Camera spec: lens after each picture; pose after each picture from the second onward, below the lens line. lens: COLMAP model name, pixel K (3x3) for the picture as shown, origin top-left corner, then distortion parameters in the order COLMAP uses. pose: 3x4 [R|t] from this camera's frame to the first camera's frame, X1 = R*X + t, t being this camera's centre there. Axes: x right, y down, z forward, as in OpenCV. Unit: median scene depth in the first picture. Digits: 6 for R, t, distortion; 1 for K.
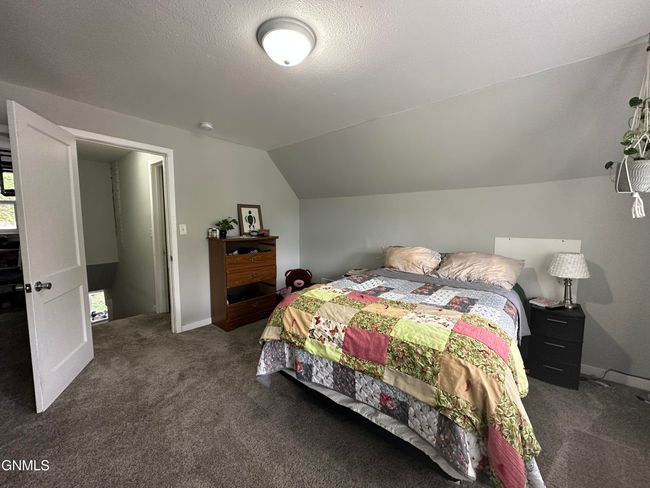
lens RADIAL K [[257.3, 0, 323.9], [0, 257.3, 244.6], [0, 0, 1]] dist [-0.003574, -0.000227]
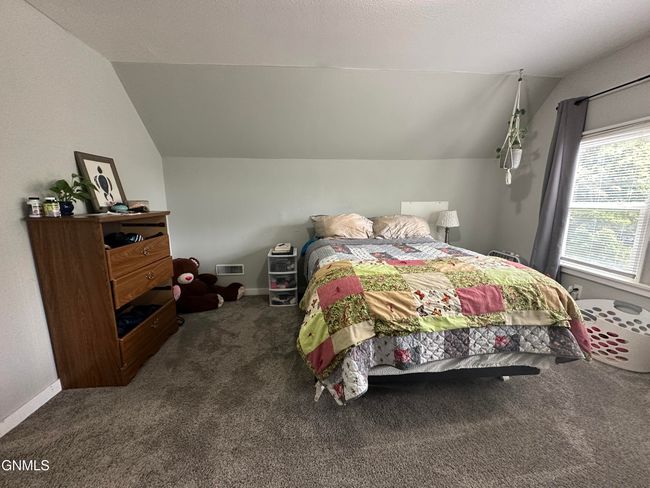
lens RADIAL K [[257.3, 0, 324.9], [0, 257.3, 244.4], [0, 0, 1]] dist [-0.003574, -0.000227]
pose [[0.703857, -0.132934, 0.697792, -0.745060], [0.069582, 0.990512, 0.118512, 0.002571], [-0.706925, -0.034862, 0.706428, 0.559108]]
